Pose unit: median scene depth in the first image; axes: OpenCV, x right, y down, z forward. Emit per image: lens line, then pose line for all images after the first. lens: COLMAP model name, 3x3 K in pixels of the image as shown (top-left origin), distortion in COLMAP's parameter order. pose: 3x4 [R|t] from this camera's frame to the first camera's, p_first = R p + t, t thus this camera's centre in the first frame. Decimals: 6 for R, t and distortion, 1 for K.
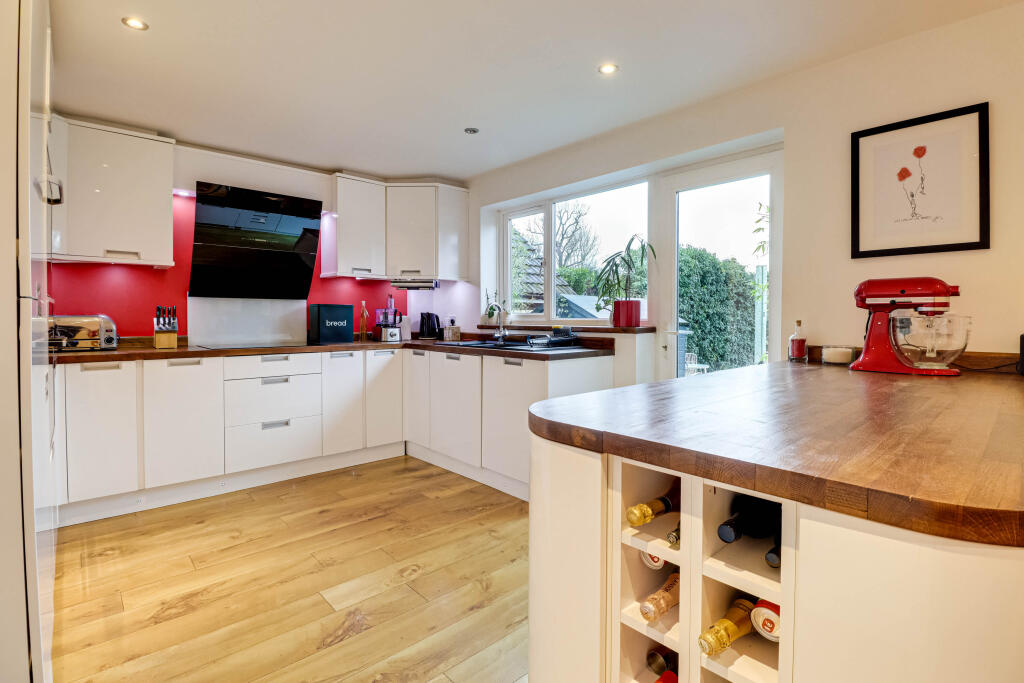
lens RADIAL K [[493.2, 0, 529.4], [0, 493.2, 319.8], [0, 0, 1]] dist [-0.015332, -0.001261]
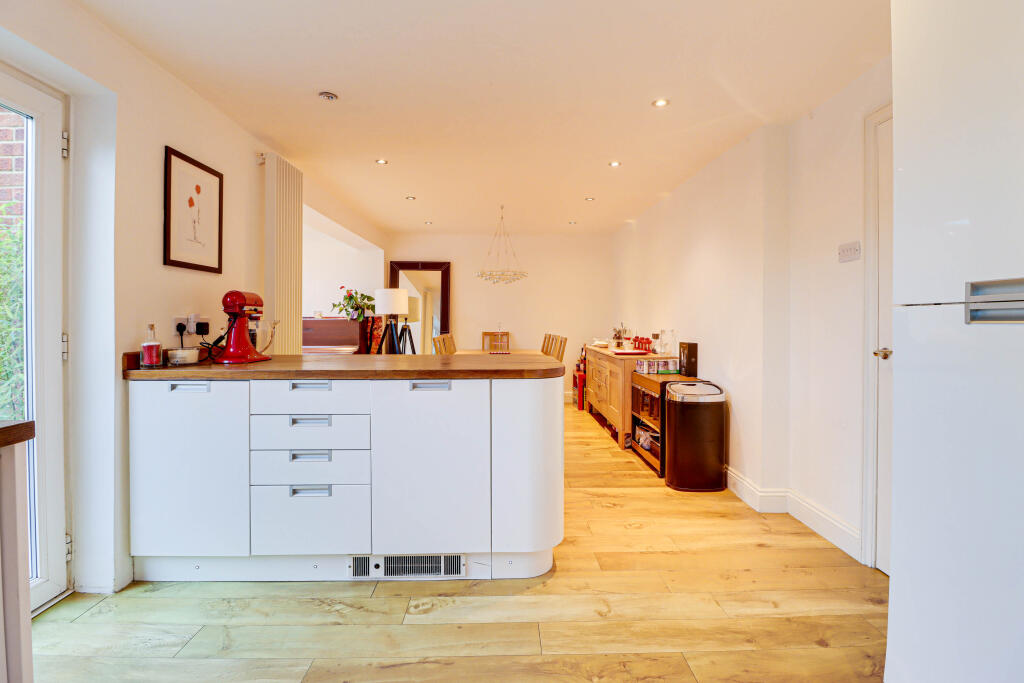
lens RADIAL K [[493.2, 0, 499.1], [0, 493.2, 325.2], [0, 0, 1]] dist [-0.015332, -0.001261]
pose [[-0.732123, -0.007772, 0.681128, -0.625272], [0.012405, 0.999617, 0.024739, -0.013678], [-0.681059, 0.026562, -0.731746, 1.378244]]
